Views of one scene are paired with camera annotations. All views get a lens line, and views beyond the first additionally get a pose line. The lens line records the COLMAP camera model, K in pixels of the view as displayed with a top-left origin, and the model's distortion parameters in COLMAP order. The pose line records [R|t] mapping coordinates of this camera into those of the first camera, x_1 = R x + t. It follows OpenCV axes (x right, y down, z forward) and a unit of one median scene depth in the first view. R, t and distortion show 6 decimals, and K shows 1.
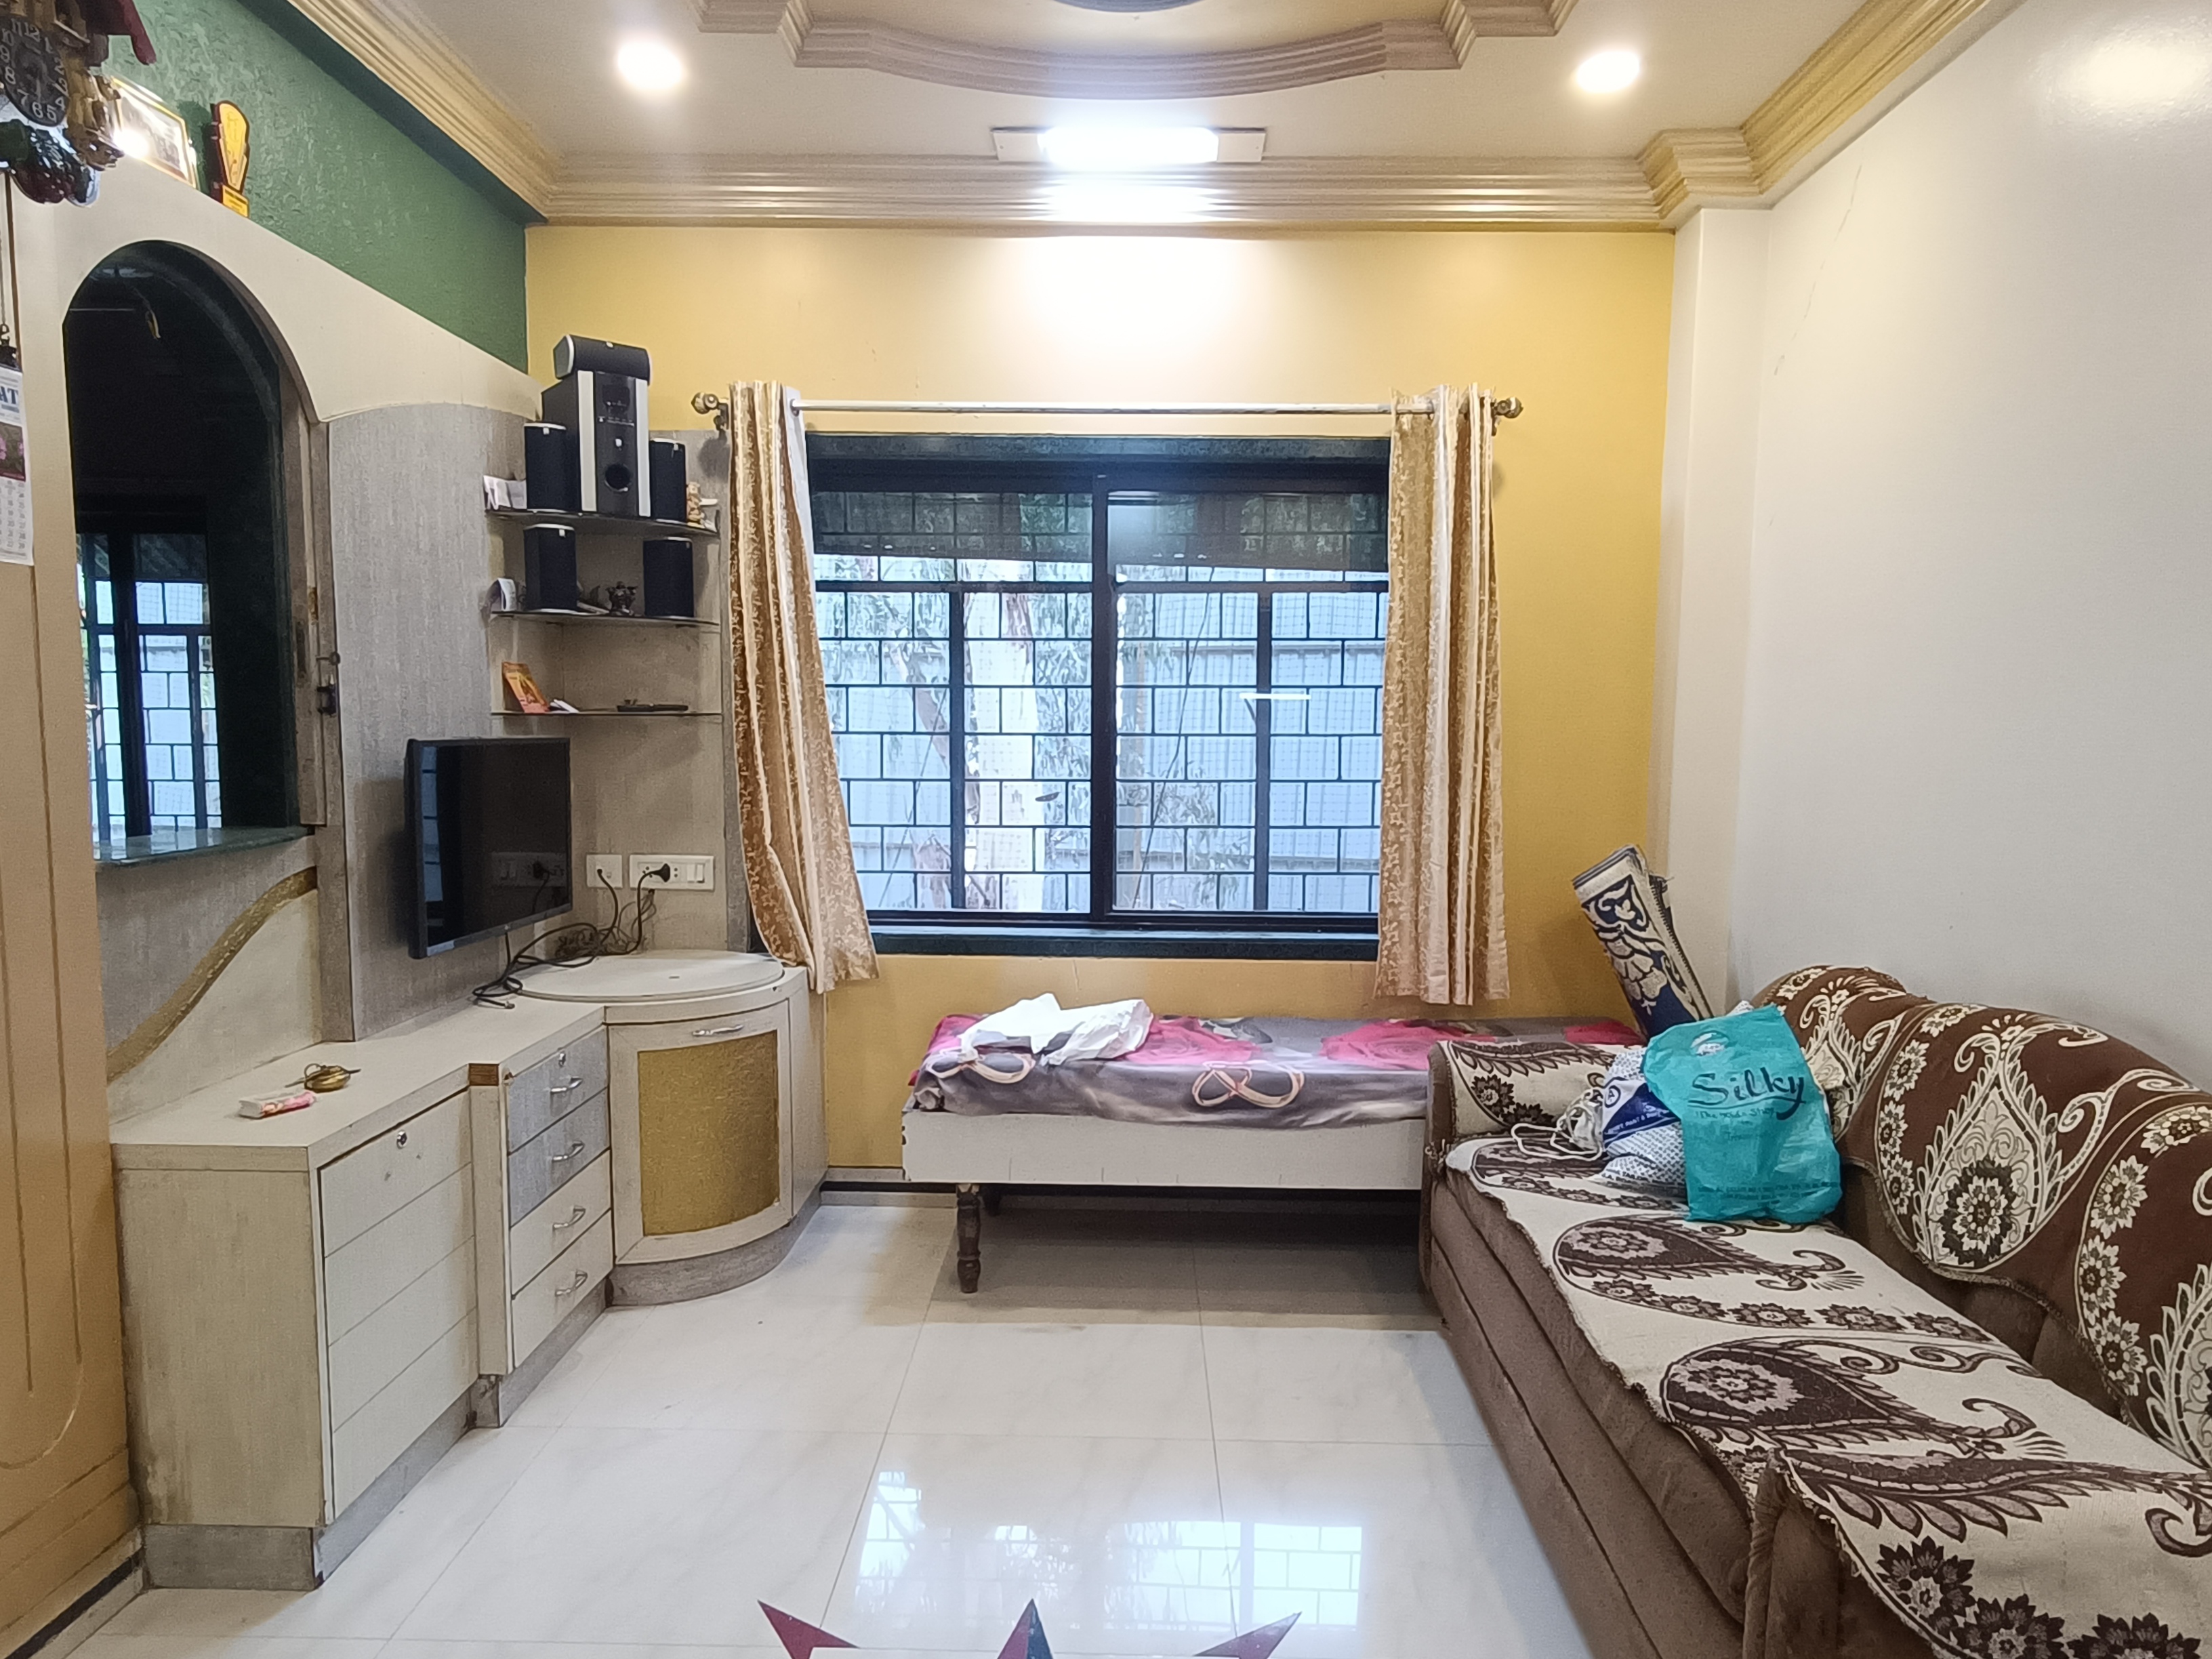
lens RADIAL K [[1414.9, 0, 1102.6], [0, 1414.9, 836.6], [0, 0, 1]] dist [0.002418, 0.004830]
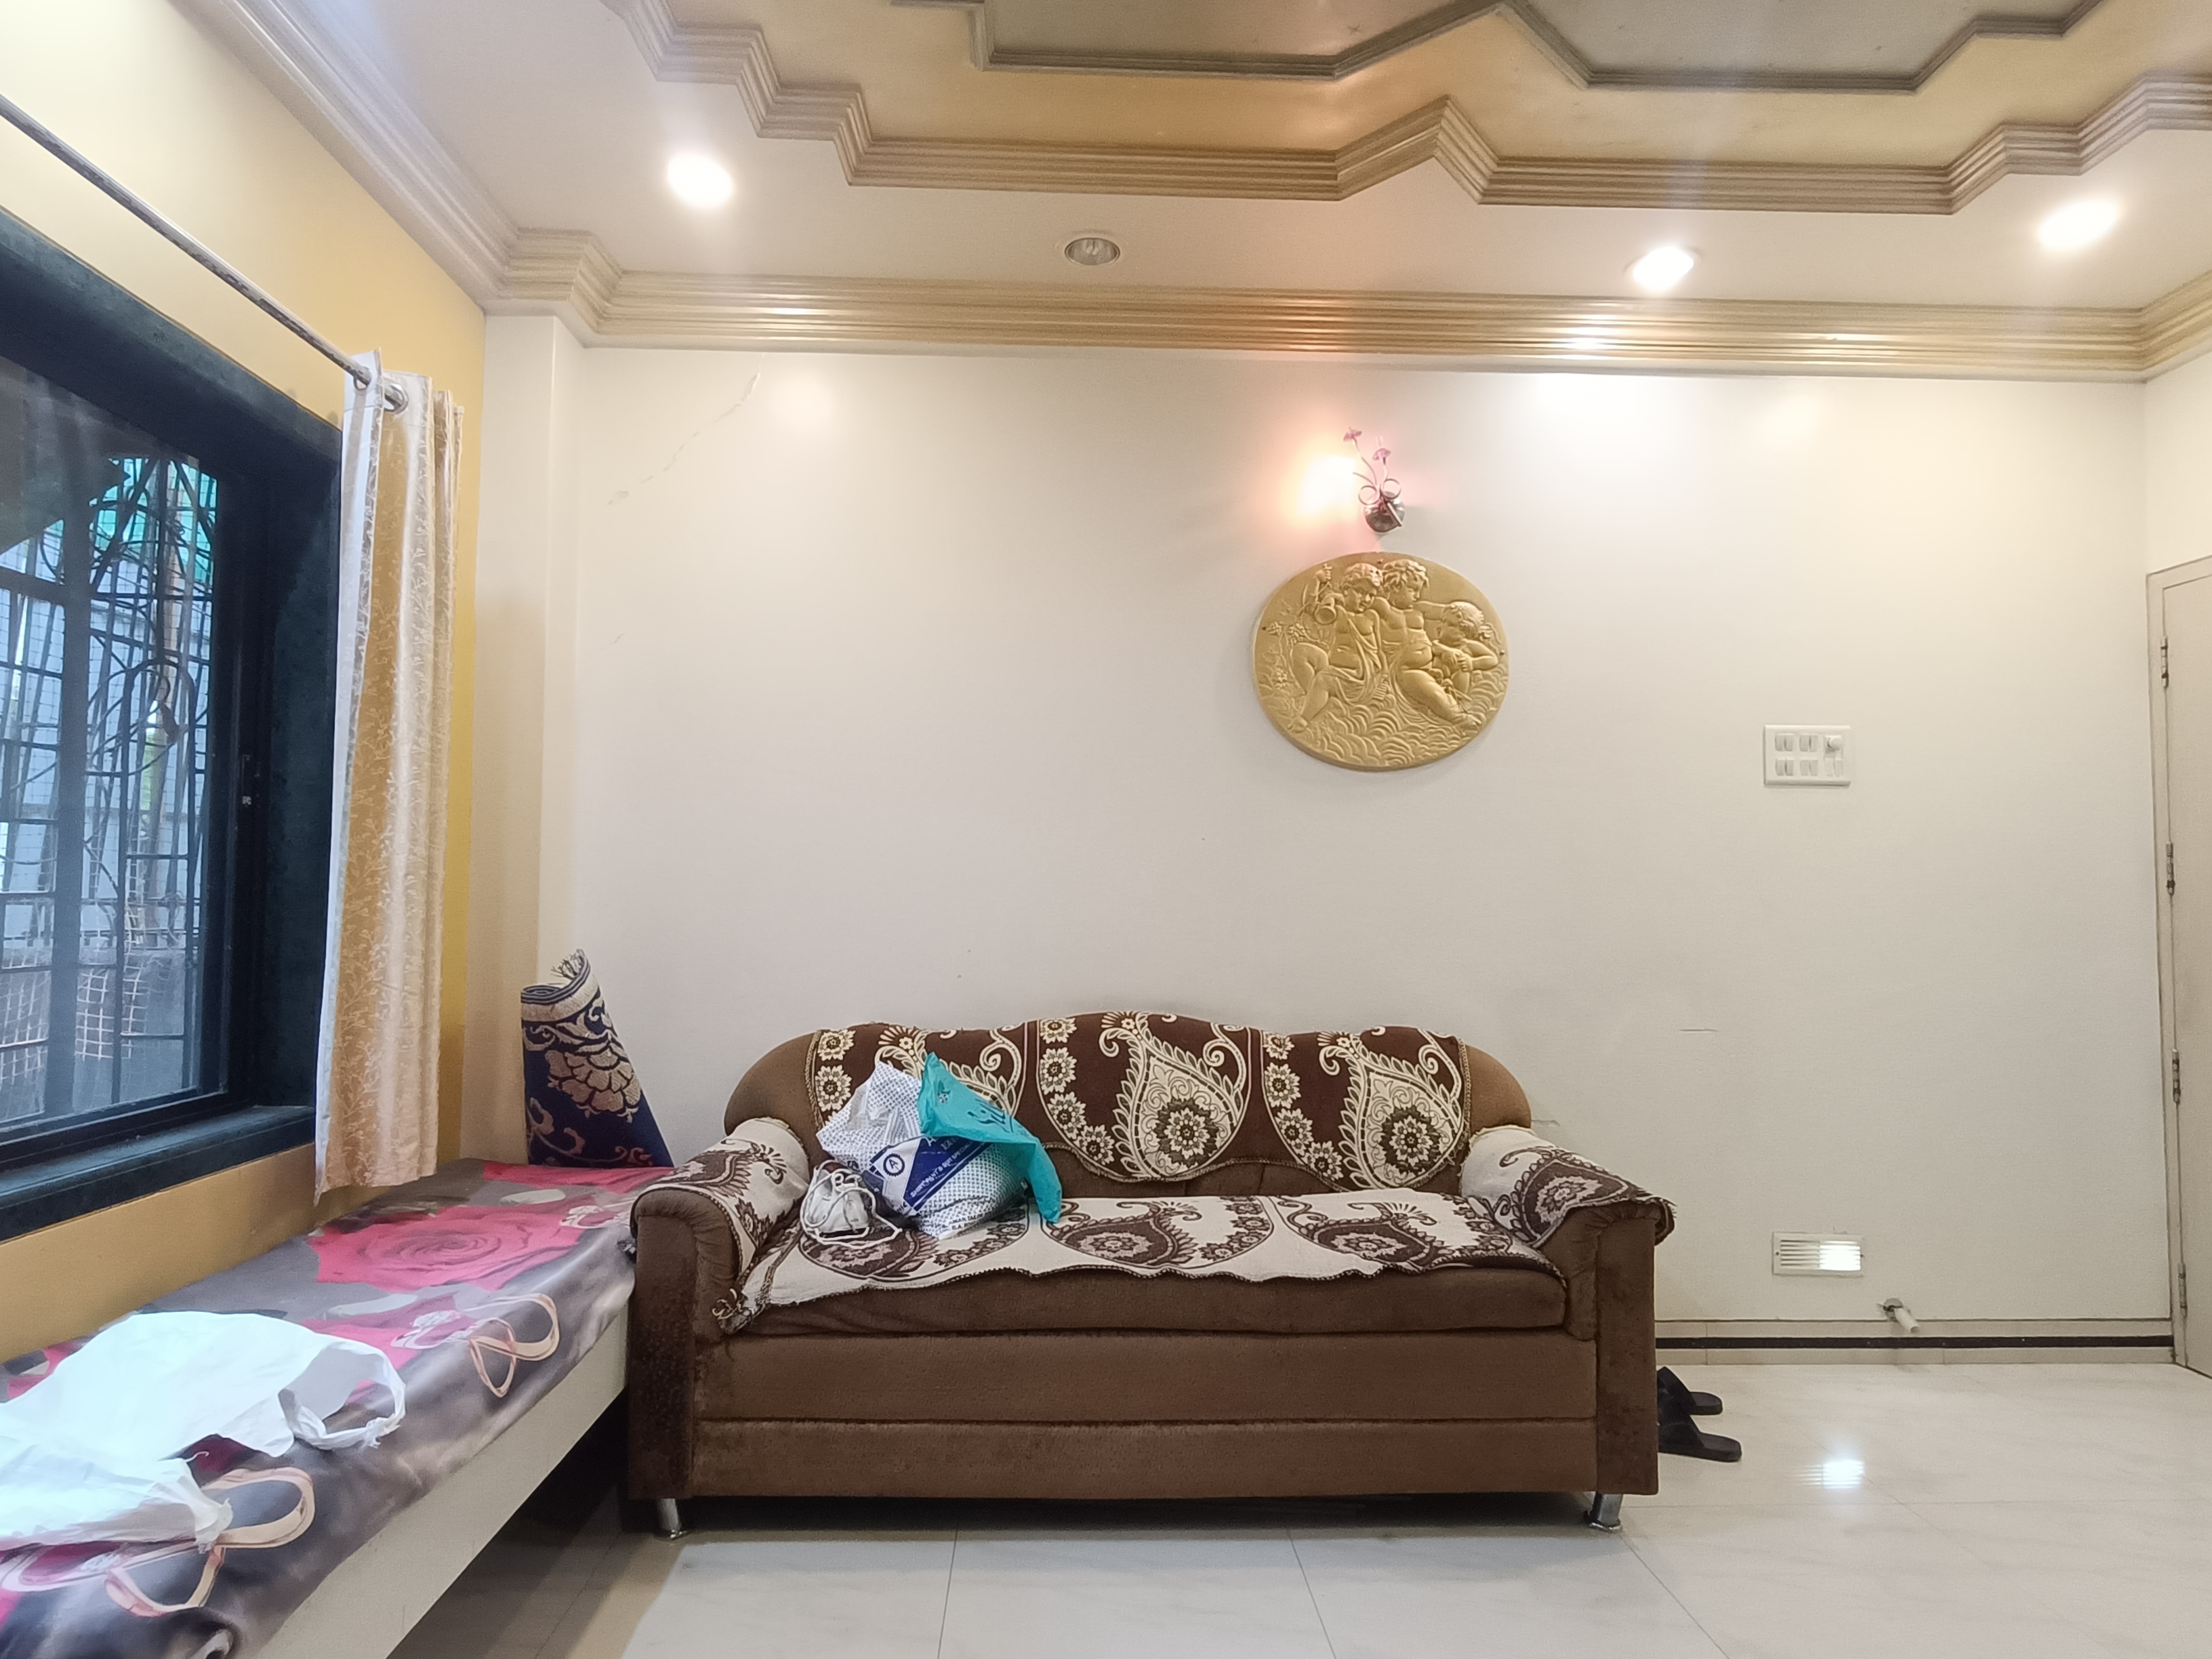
lens RADIAL K [[1179.4, 0, 1106.0], [0, 1179.4, 829.5], [0, 0, 1]] dist [-0.002230, -0.000596]
pose [[-0.063107, 0.053359, 0.996579, -0.722109], [0.074178, 0.996058, -0.048634, -0.016000], [-0.995246, 0.070855, -0.066816, 1.167877]]
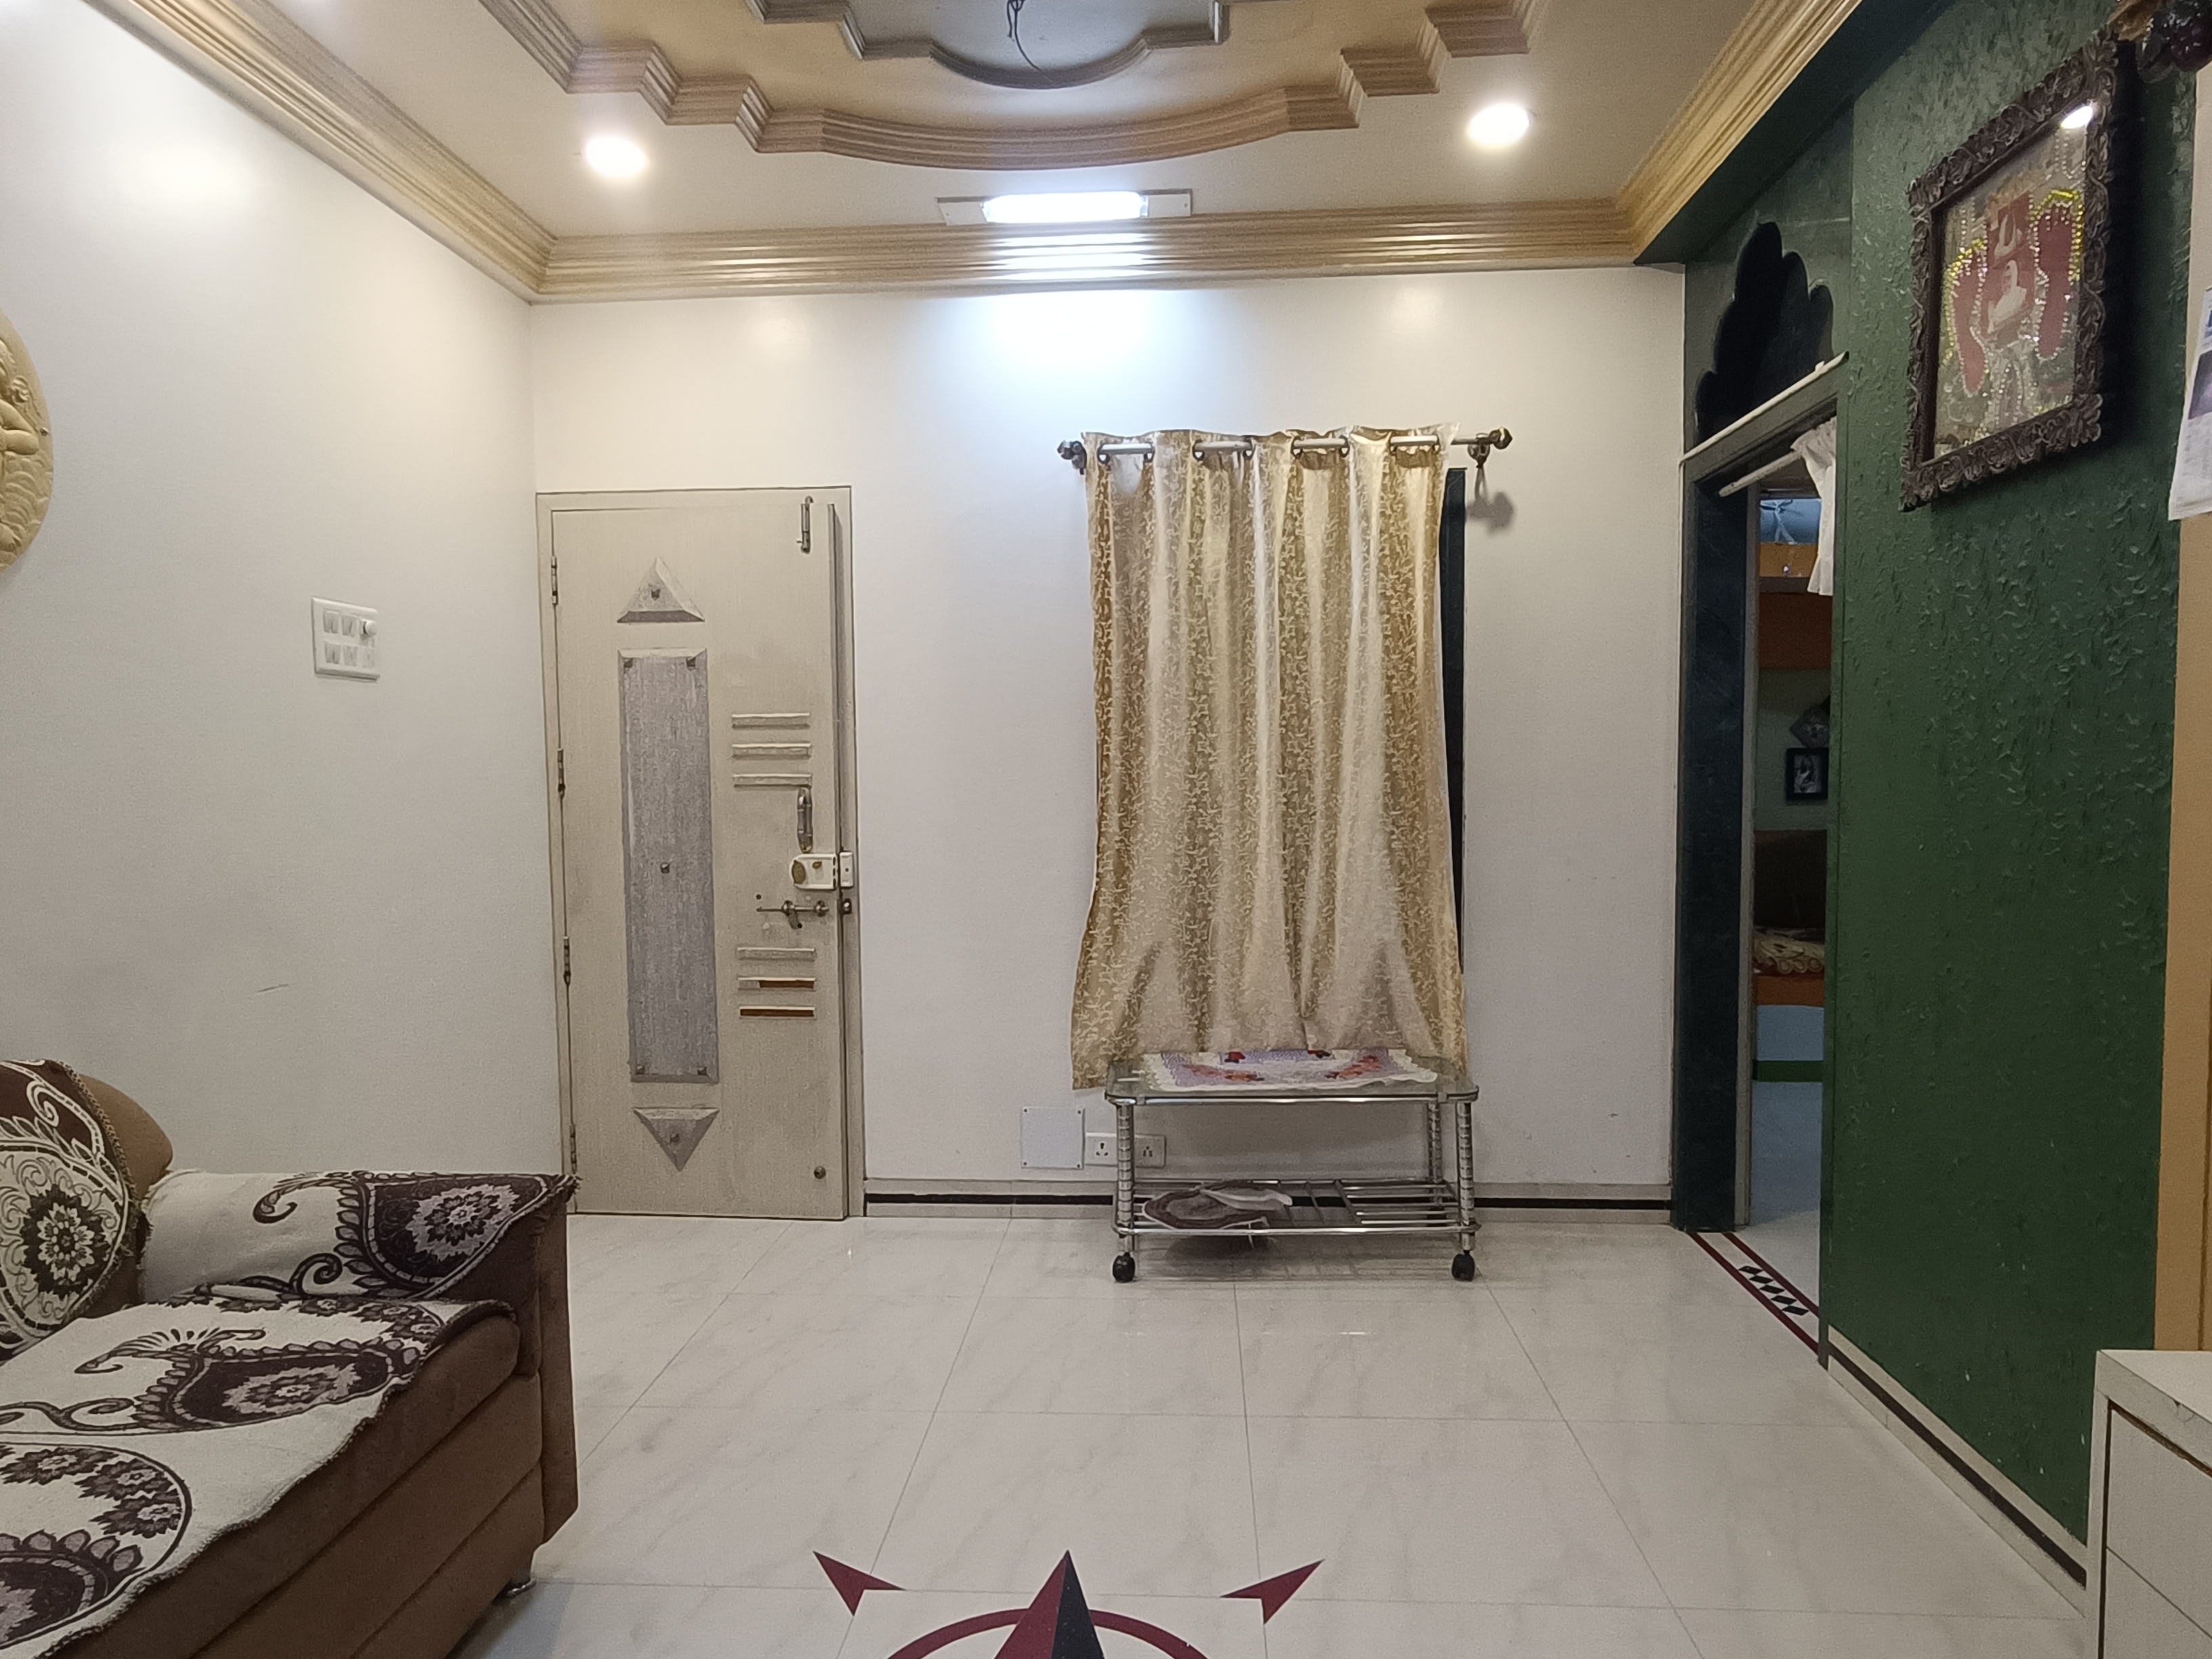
lens RADIAL K [[1414.9, 0, 1102.6], [0, 1414.9, 836.6], [0, 0, 1]] dist [0.002418, 0.004830]
pose [[-0.999195, -0.002559, 0.040036, -0.133939], [0.002578, 0.991806, 0.127729, -0.102352], [-0.040034, 0.127730, -0.991001, 1.664388]]
